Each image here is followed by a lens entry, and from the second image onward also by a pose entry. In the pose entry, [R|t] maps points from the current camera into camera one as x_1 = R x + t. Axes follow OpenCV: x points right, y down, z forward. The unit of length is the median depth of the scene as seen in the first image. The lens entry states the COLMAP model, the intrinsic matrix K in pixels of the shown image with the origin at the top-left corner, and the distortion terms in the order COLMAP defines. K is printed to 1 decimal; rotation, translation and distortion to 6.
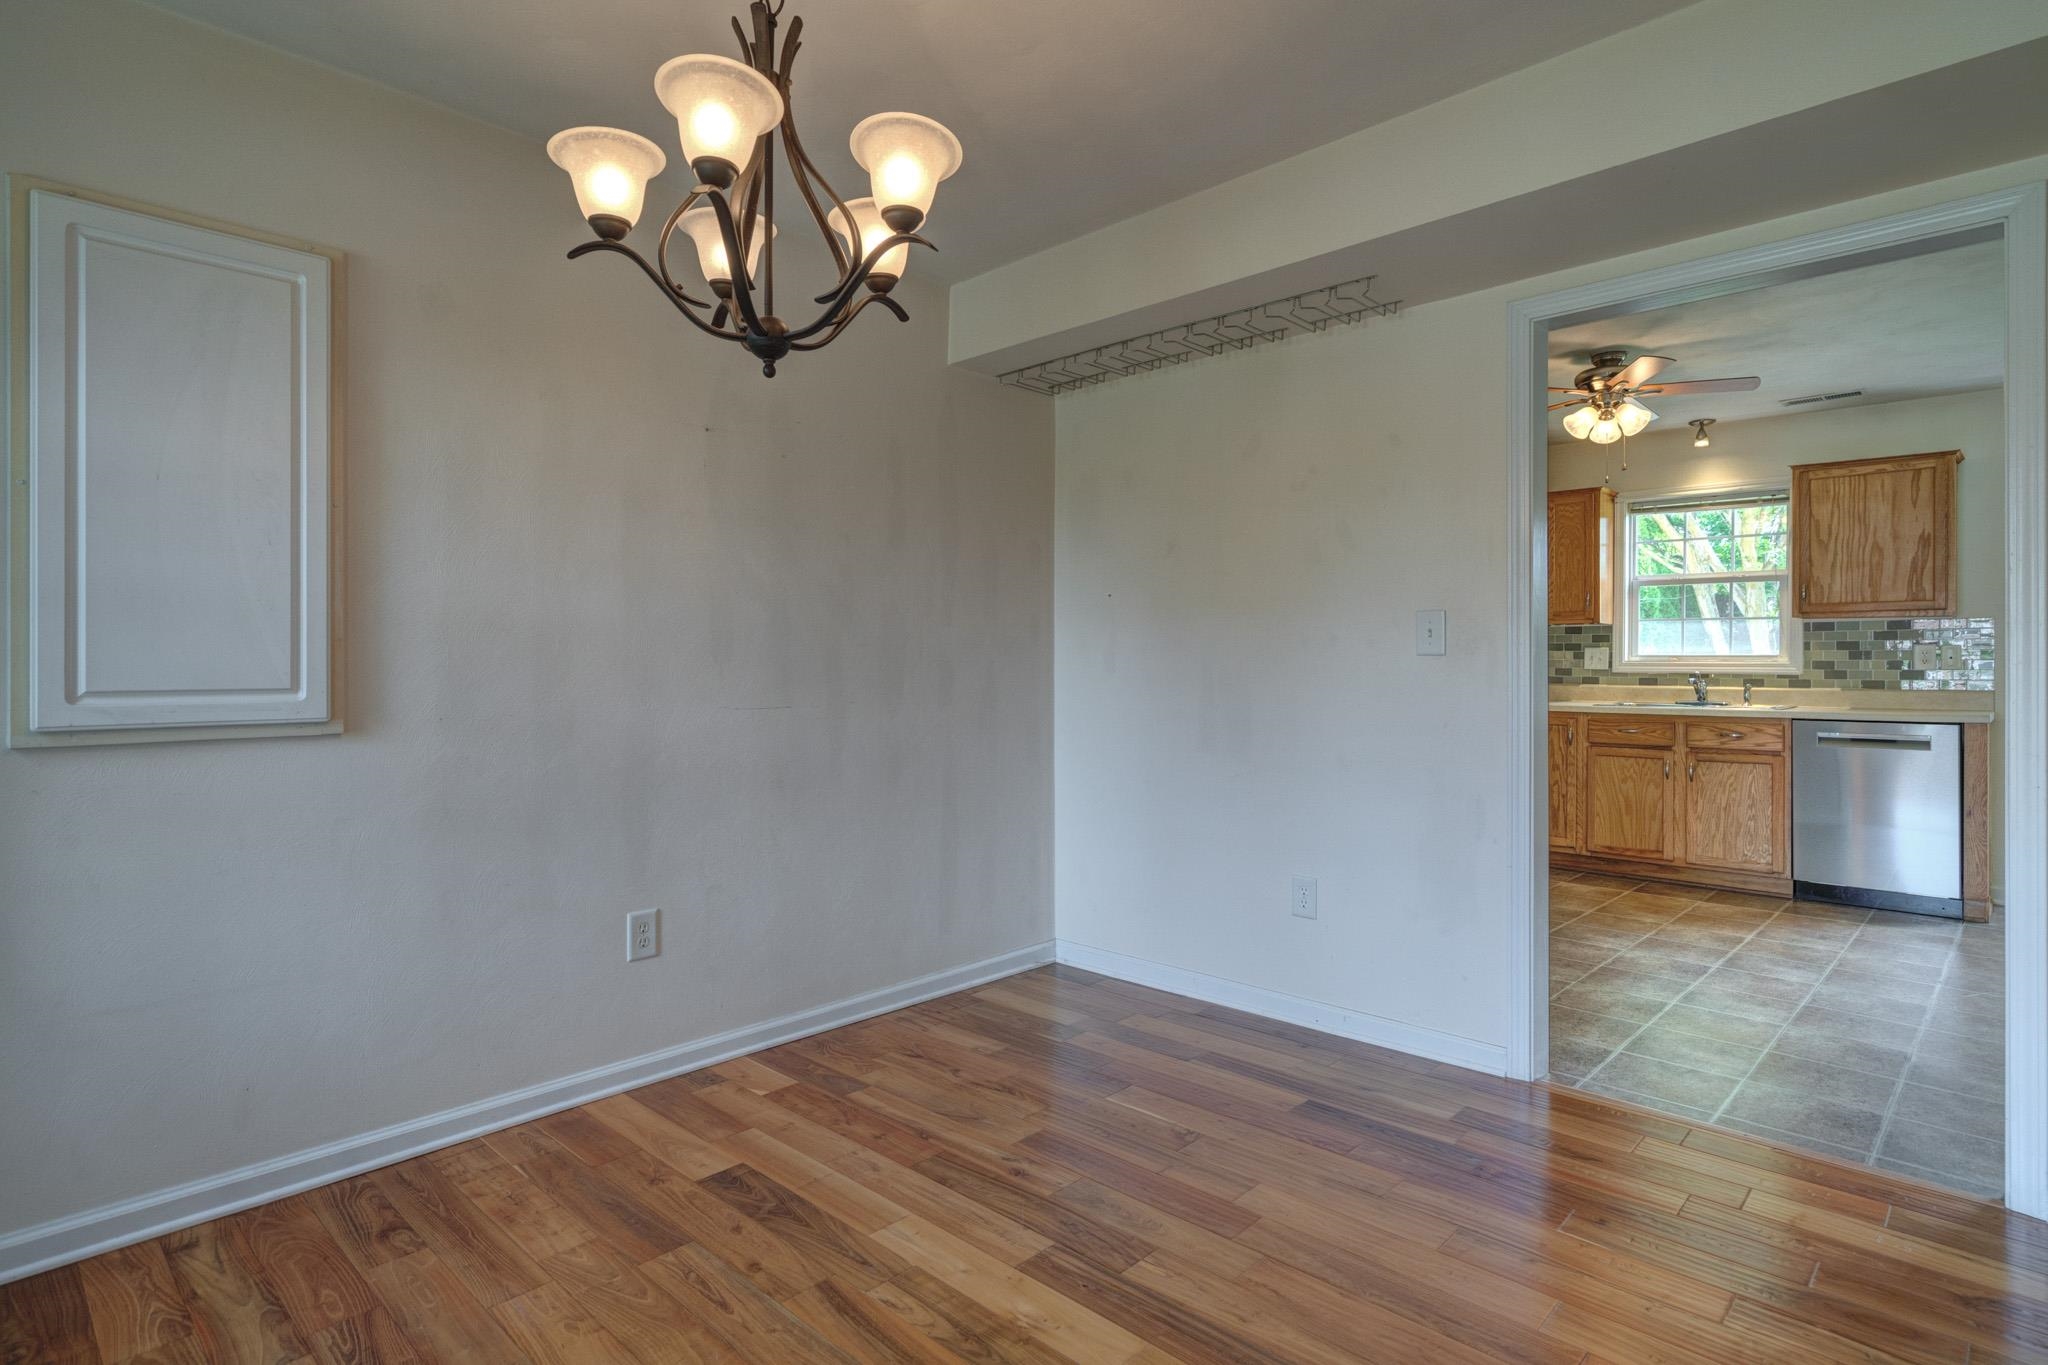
lens RADIAL K [[1068.1, 0, 1025.3], [0, 1068.1, 666.7], [0, 0, 1]] dist [0.022532, -0.010573]
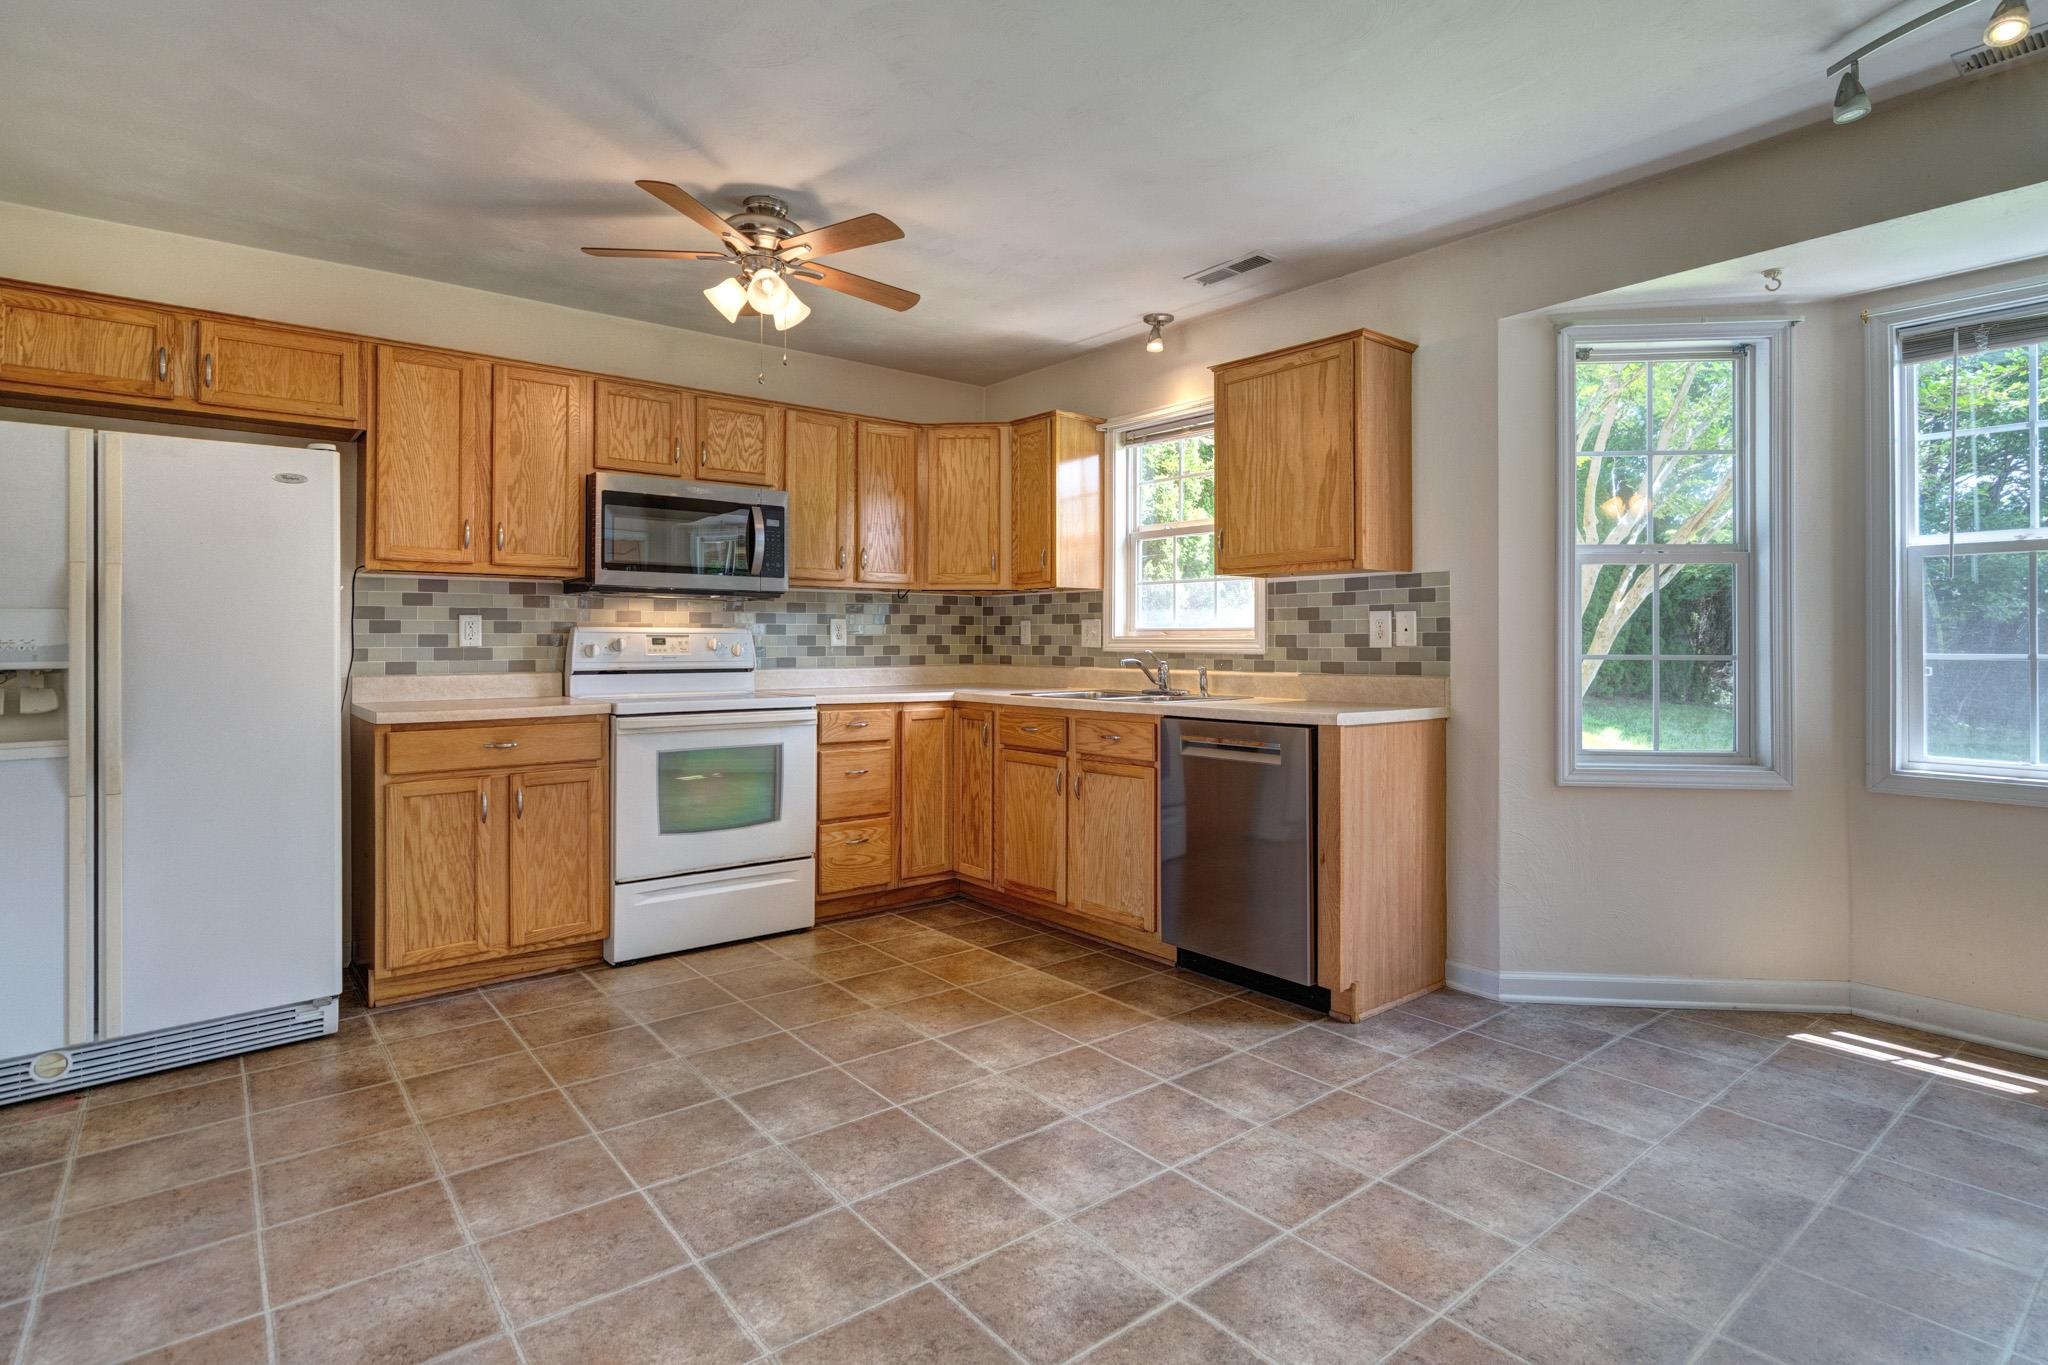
lens RADIAL K [[1017.0, 0, 1028.9], [0, 1017.0, 638.7], [0, 0, 1]] dist [-0.012815, 0.004053]
pose [[0.991641, -0.000766, -0.129022, 0.651306], [-0.000250, 0.999969, -0.007859, 0.002536], [0.129024, 0.007826, 0.991611, 0.291871]]
